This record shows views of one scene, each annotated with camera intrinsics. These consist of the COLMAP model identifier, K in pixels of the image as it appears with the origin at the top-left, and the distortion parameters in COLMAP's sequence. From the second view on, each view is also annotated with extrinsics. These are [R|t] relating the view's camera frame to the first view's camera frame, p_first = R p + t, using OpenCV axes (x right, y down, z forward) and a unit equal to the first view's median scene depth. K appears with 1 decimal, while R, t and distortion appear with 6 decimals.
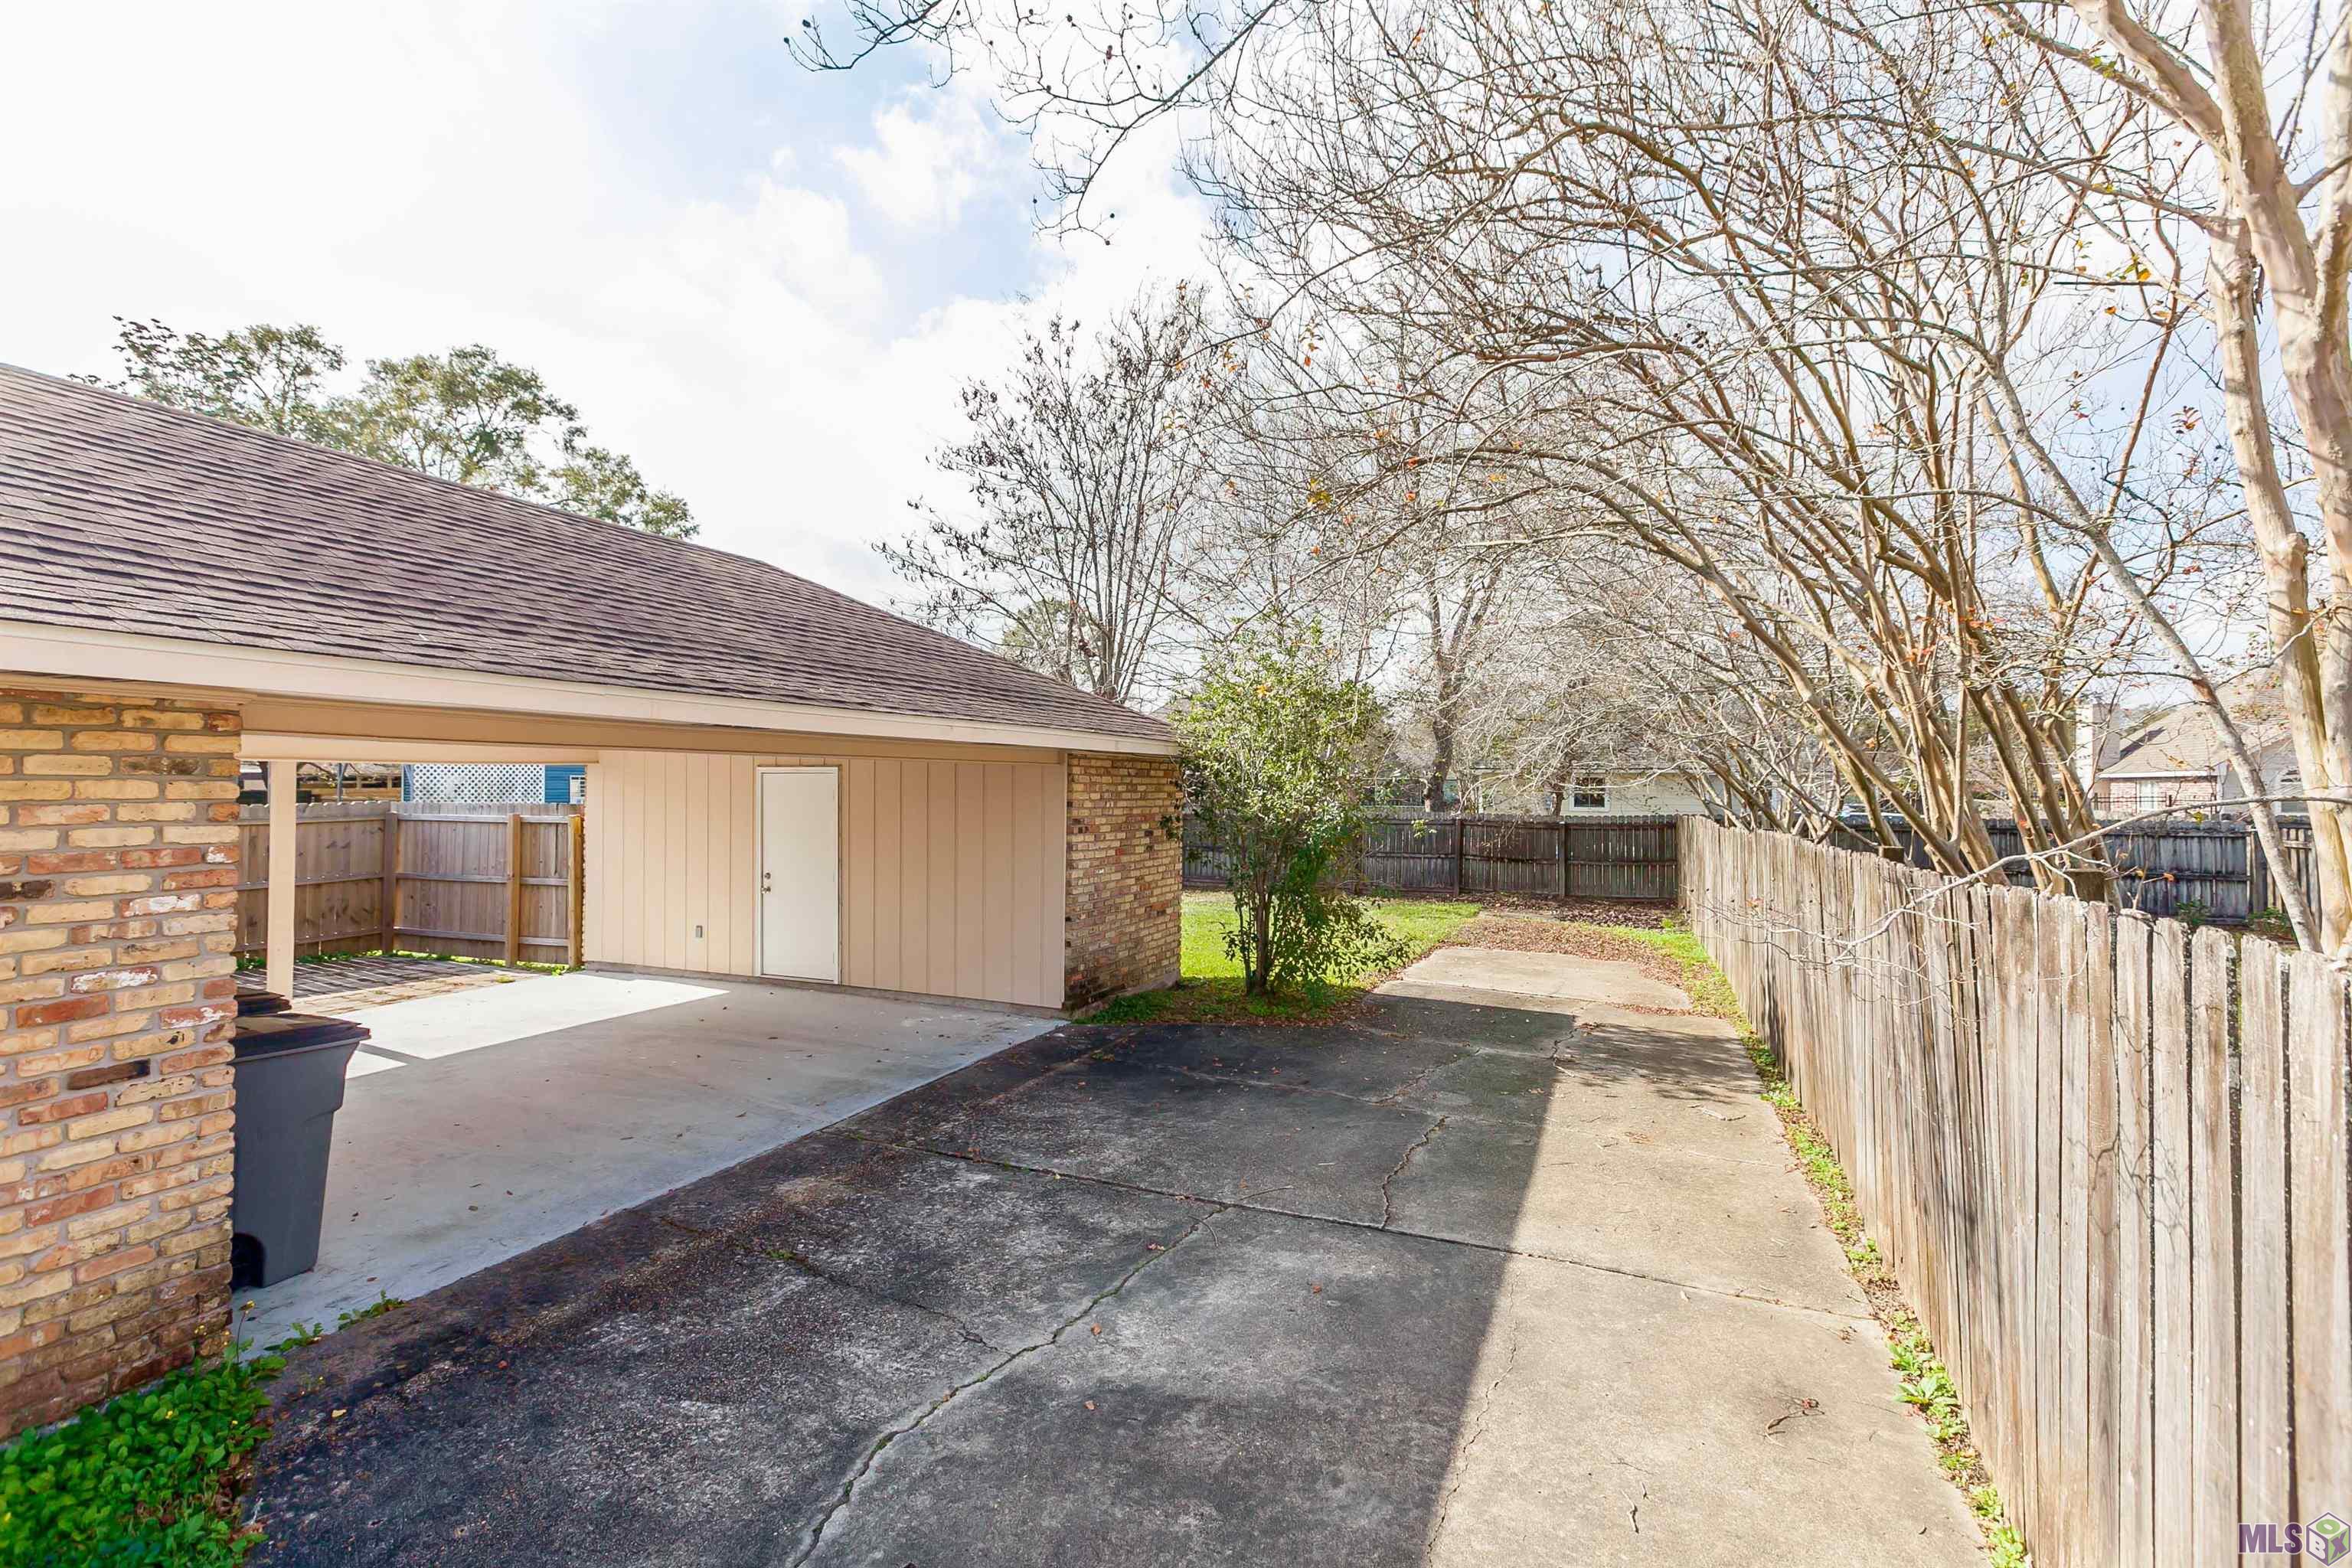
lens RADIAL K [[1071.6, 0, 1175.0], [0, 1071.6, 780.6], [0, 0, 1]] dist [0.005839, 0.001268]
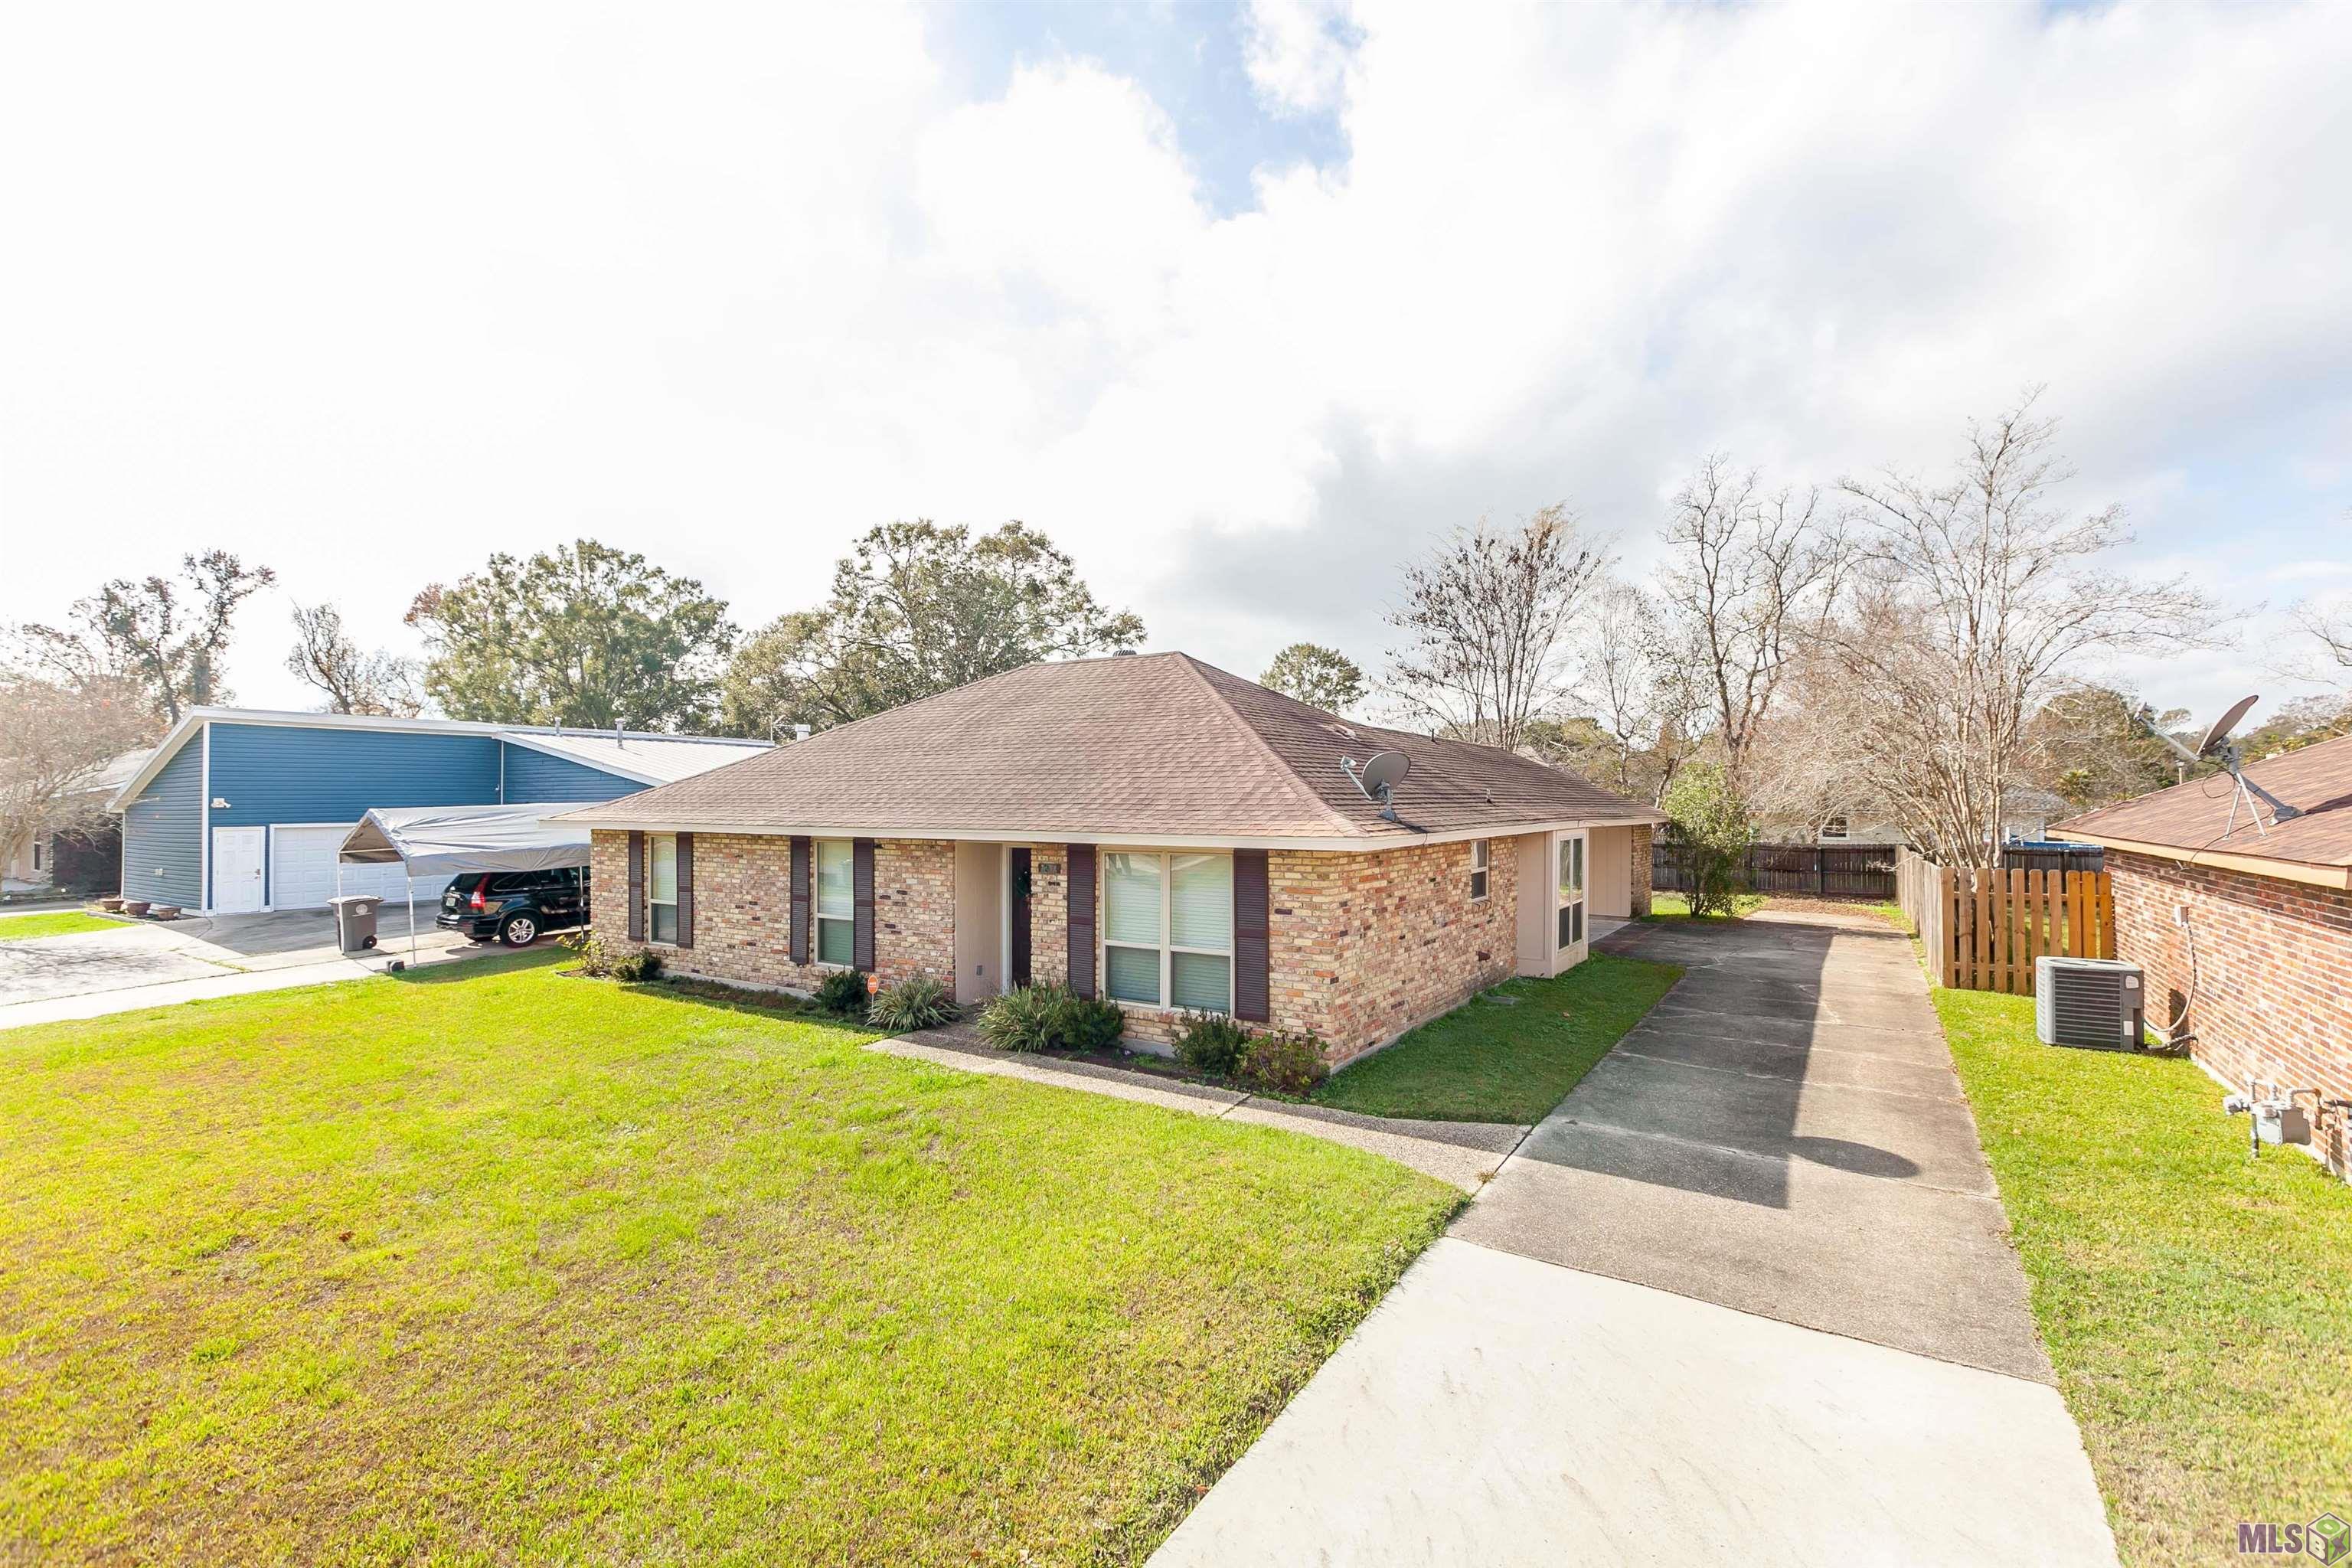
lens RADIAL K [[1071.6, 0, 1174.7], [0, 1071.6, 790.0], [0, 0, 1]] dist [0.005839, 0.001268]
pose [[0.986432, -0.000790, -0.164167, -0.331228], [-0.000486, 0.999970, -0.007732, -0.035645], [0.164168, 0.007707, 0.986402, -0.761976]]
